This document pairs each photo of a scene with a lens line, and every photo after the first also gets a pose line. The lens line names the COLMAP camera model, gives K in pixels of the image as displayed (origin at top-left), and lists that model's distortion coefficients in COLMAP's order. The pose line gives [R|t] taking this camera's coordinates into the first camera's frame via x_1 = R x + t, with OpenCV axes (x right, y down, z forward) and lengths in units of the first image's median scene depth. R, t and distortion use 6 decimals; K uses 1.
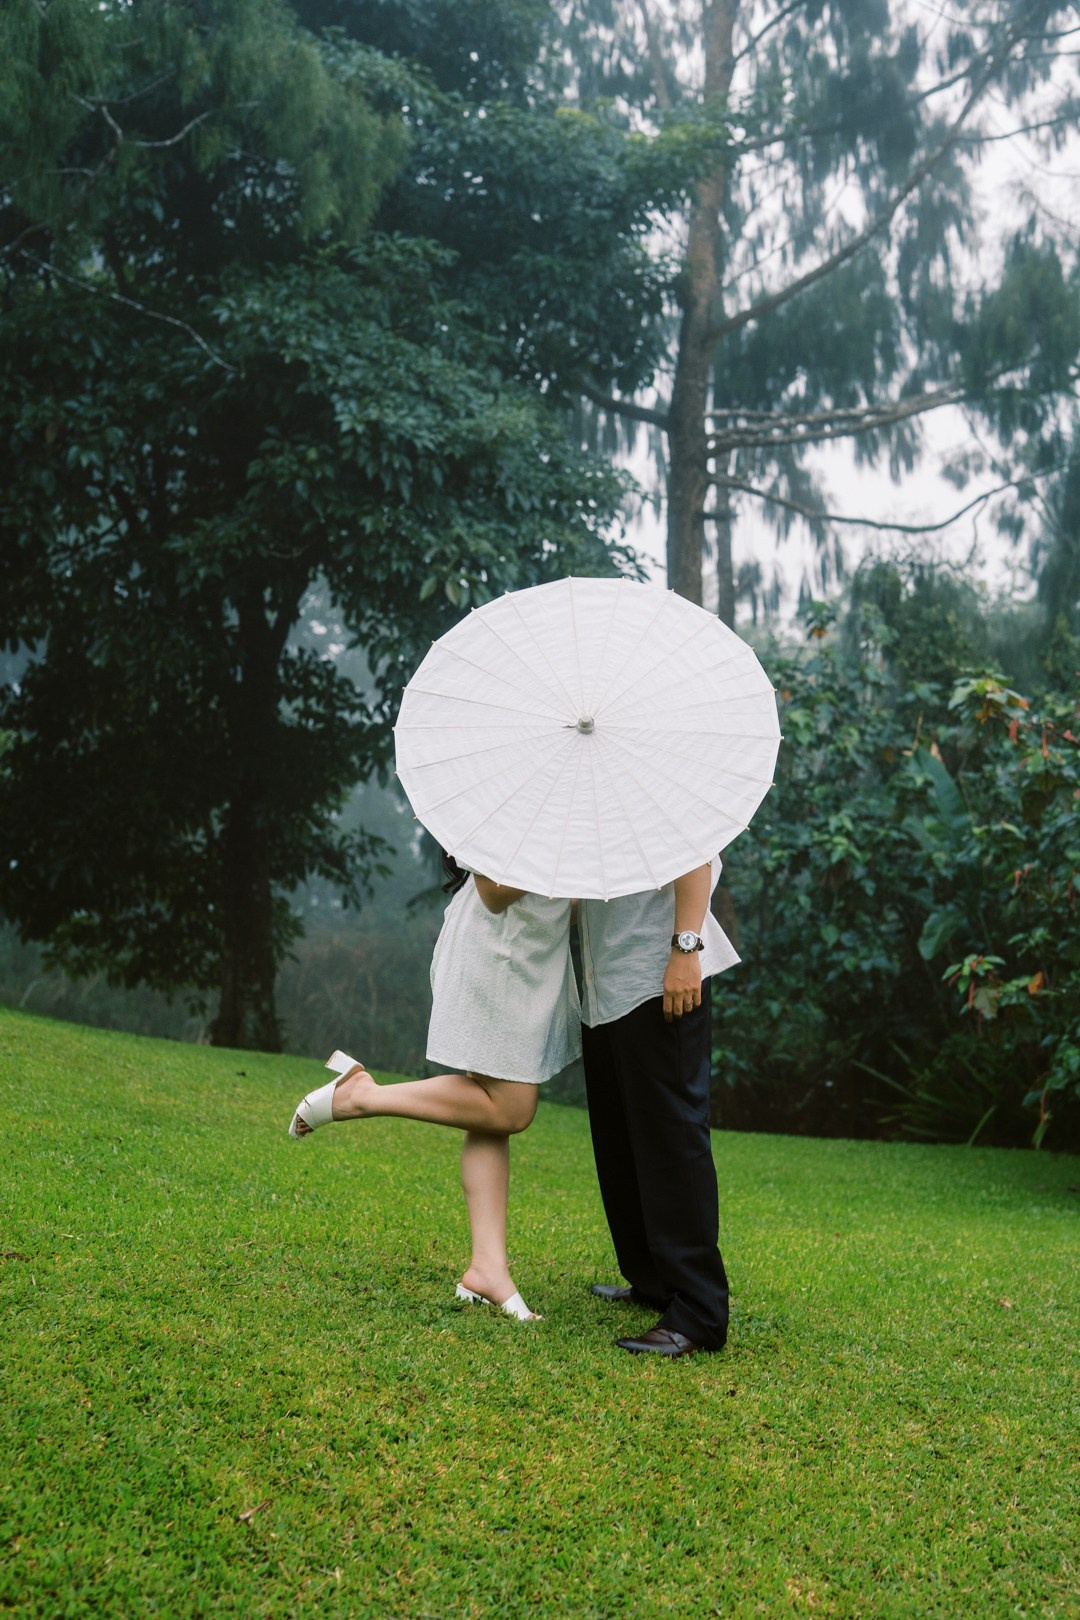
lens RADIAL K [[2279.1, 0, 540.0], [0, 2279.1, 810.0], [0, 0, 1]] dist [-0.048997, 0.476903]
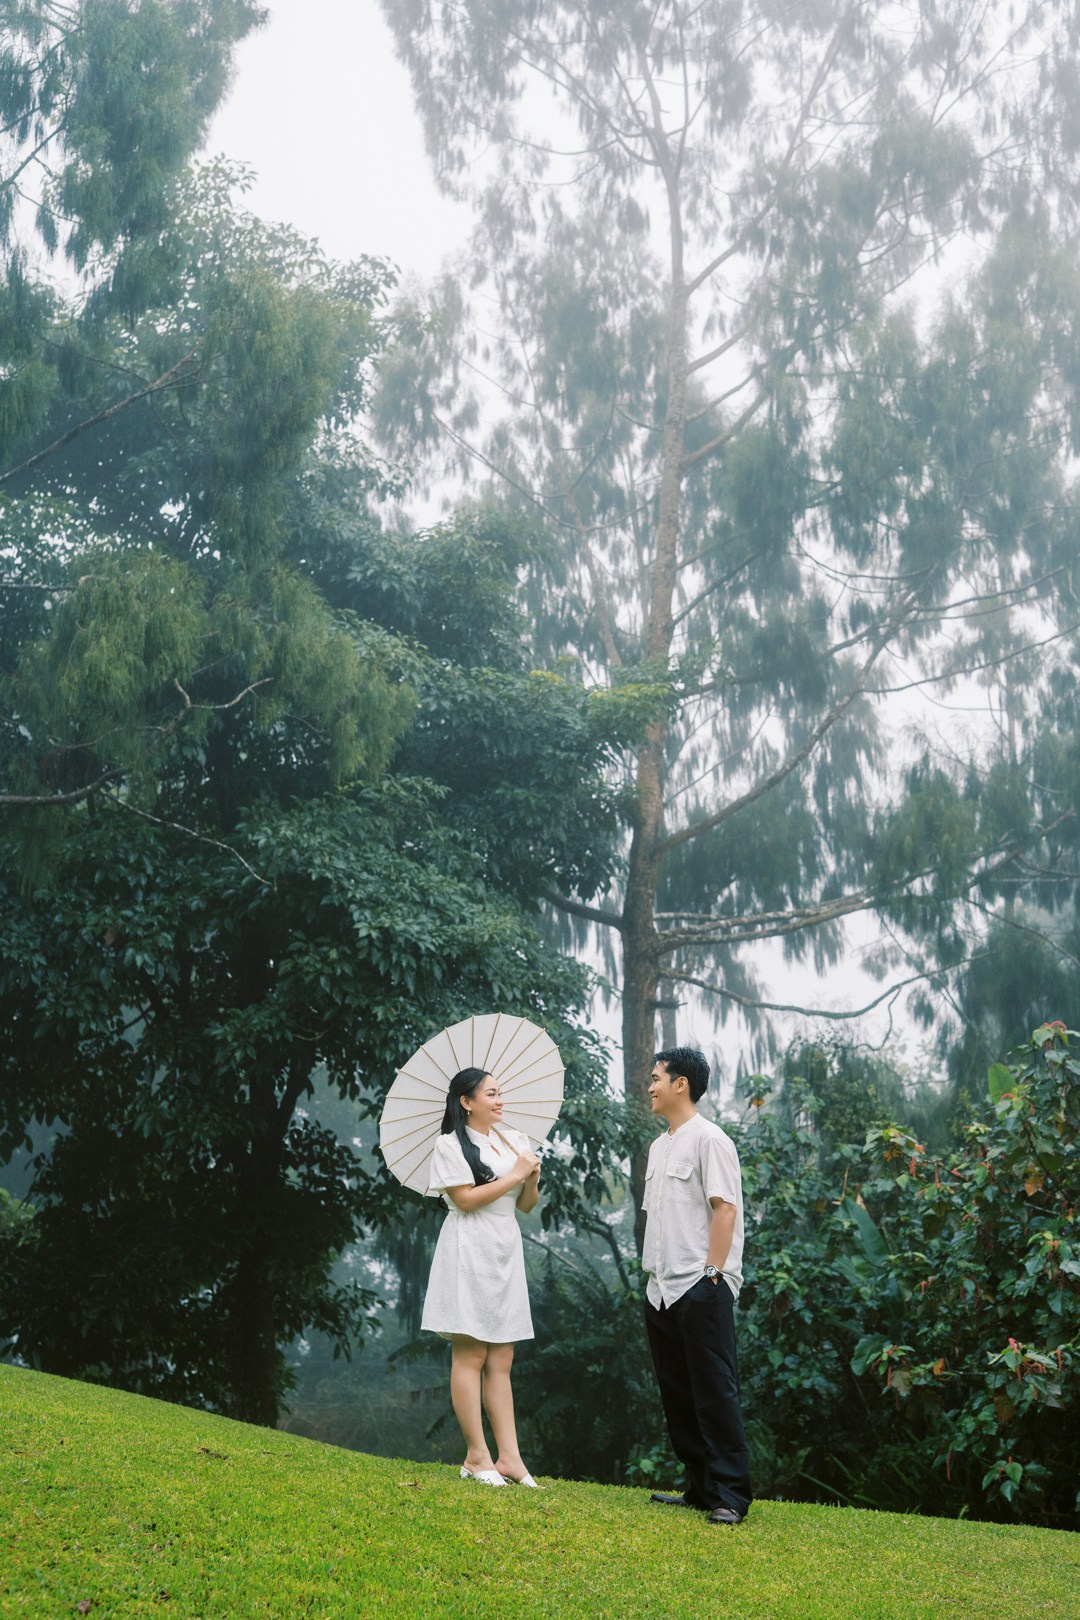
lens RADIAL K [[2279.1, 0, 540.0], [0, 2279.1, 810.0], [0, 0, 1]] dist [-0.048997, 0.476903]
pose [[0.999539, -0.000572, 0.030342, -0.022065], [0.006991, 0.977267, -0.211896, 0.019338], [-0.029531, 0.212011, 0.976821, -0.152070]]
